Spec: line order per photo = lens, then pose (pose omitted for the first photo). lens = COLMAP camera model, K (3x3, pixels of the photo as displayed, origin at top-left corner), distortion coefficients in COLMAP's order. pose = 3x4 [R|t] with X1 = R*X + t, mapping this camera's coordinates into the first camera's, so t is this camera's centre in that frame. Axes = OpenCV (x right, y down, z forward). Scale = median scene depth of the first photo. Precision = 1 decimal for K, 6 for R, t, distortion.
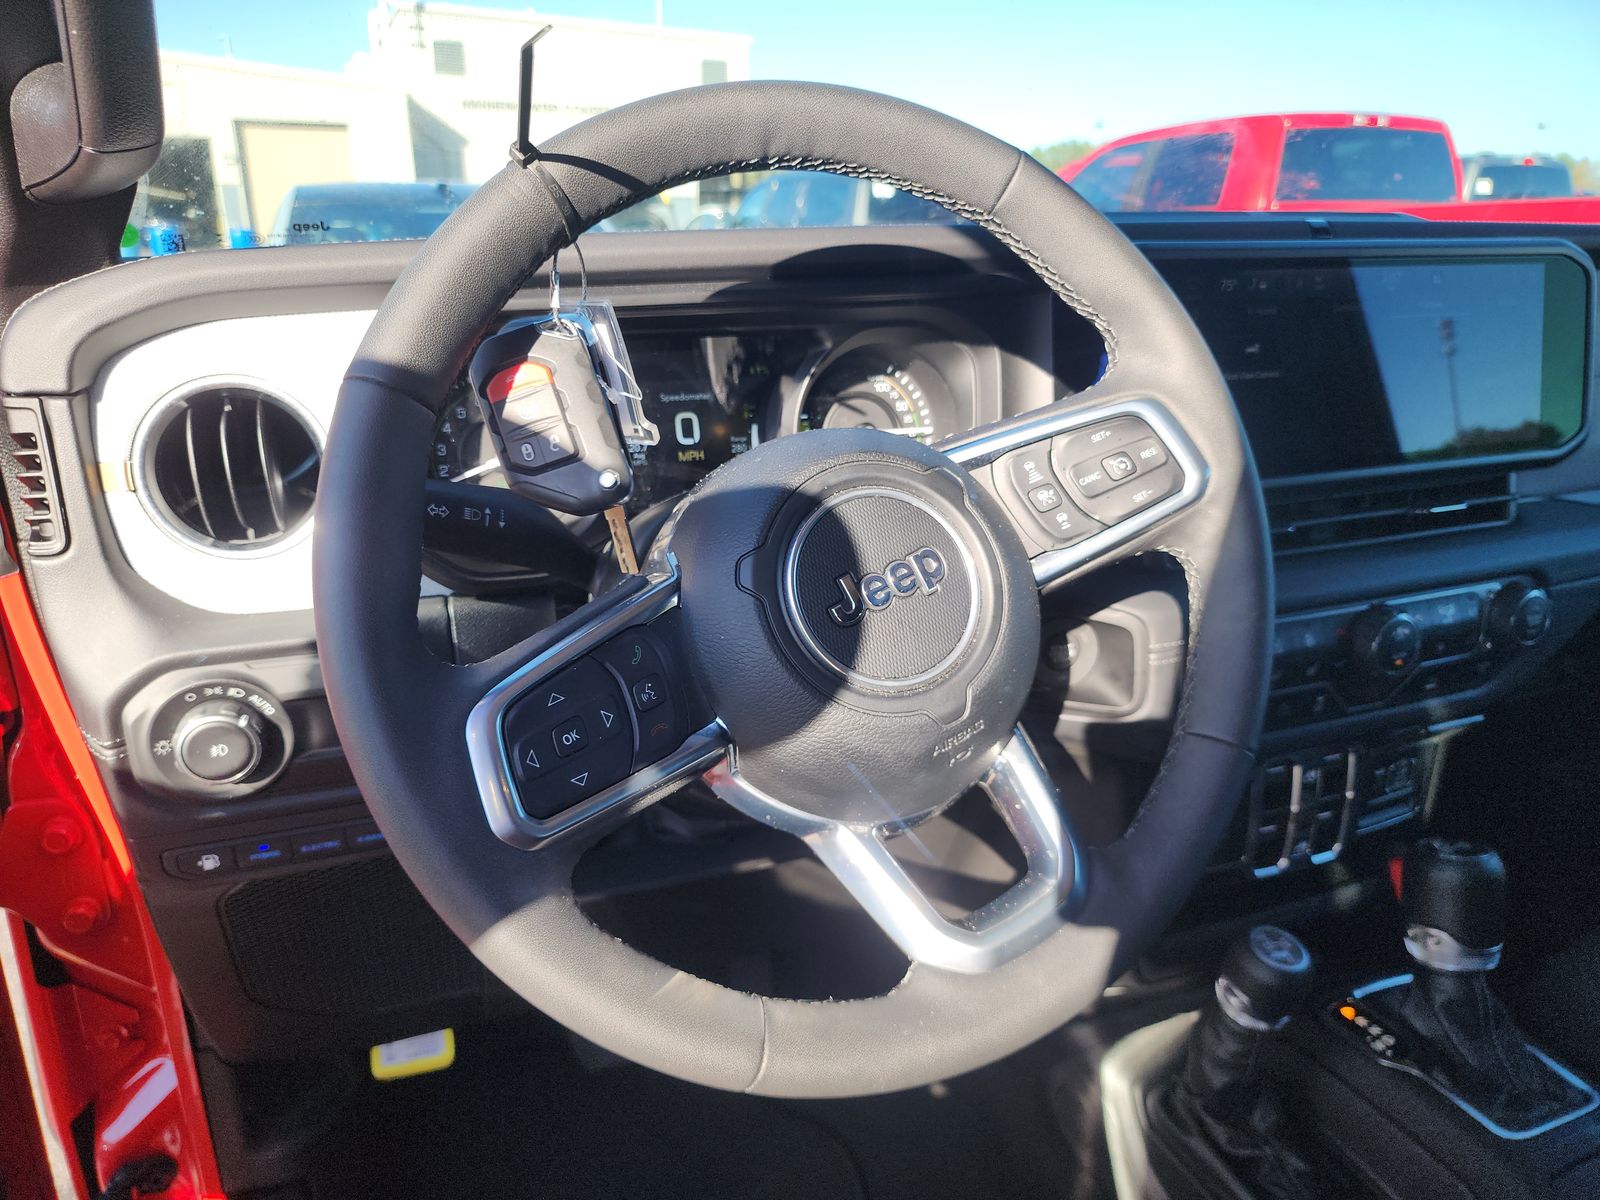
lens RADIAL K [[1076.3, 0, 800.0], [0, 1076.3, 600.0], [0, 0, 1]] dist [0.057453, -0.077580]
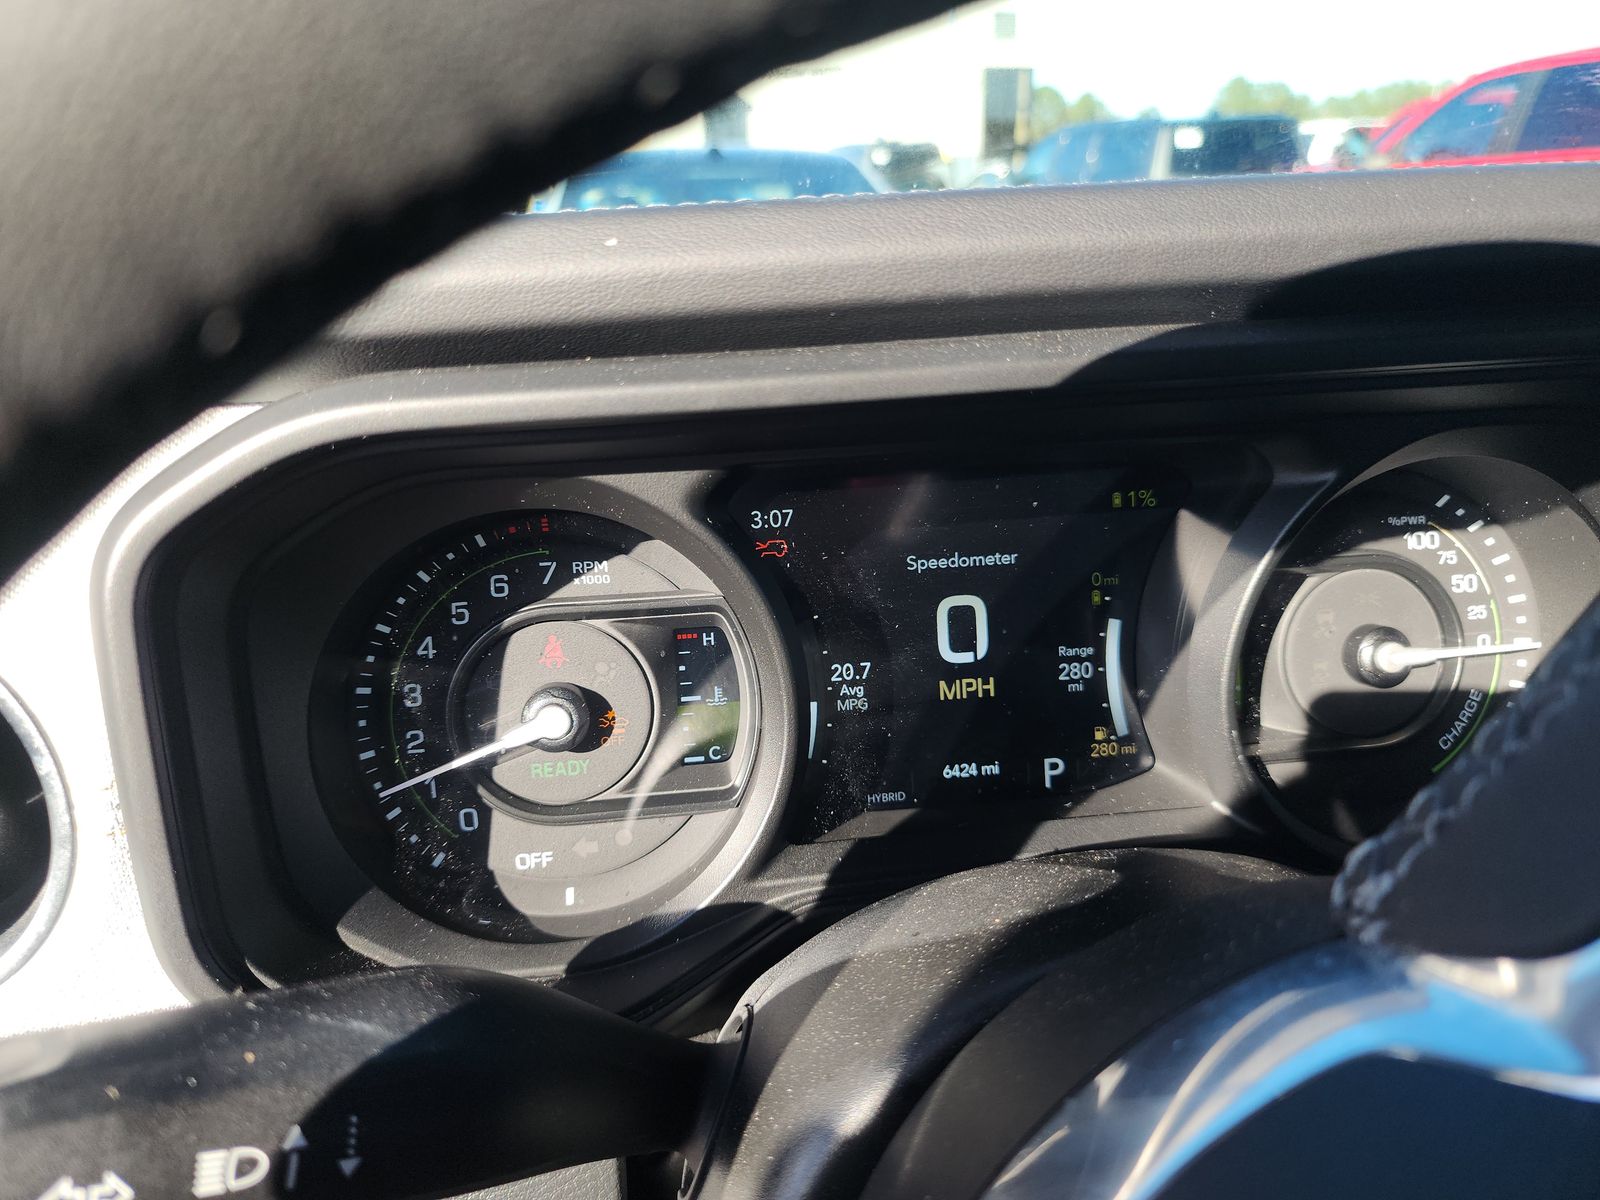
lens RADIAL K [[1076.3, 0, 800.0], [0, 1076.3, 600.0], [0, 0, 1]] dist [0.057453, -0.077580]
pose [[0.971408, 0.063682, -0.228716, -0.047641], [-0.056528, 0.997689, 0.037701, -0.129837], [0.230588, -0.023694, 0.972763, 0.382477]]
